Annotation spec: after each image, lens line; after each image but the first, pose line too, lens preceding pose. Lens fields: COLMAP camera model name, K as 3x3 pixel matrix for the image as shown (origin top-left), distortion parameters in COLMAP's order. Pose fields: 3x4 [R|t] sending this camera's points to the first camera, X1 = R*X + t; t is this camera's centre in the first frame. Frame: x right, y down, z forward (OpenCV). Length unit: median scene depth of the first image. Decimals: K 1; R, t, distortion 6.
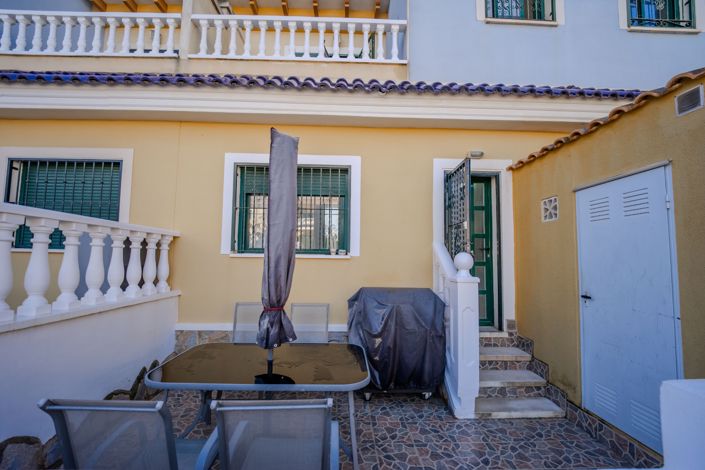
lens RADIAL K [[292.0, 0, 351.3], [0, 292.0, 234.8], [0, 0, 1]] dist [0.001576, -0.006804]
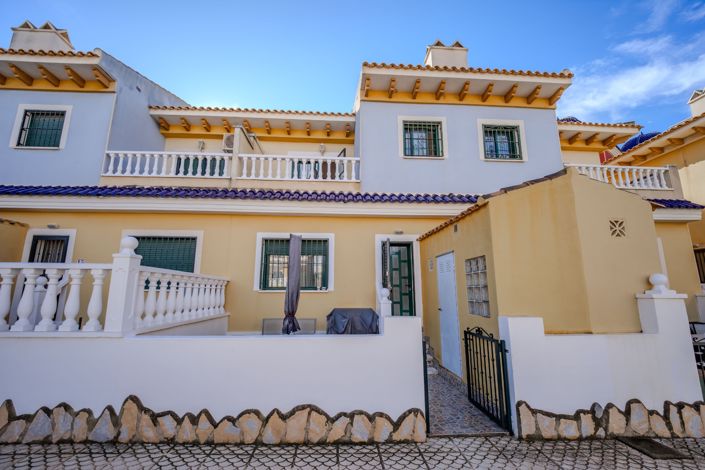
lens RADIAL K [[292.0, 0, 357.3], [0, 292.0, 236.7], [0, 0, 1]] dist [0.001576, -0.006804]
pose [[0.998249, -0.006021, 0.058837, 0.067051], [0.012369, 0.994058, -0.108144, -0.056062], [-0.057836, 0.108682, 0.992393, -0.762285]]
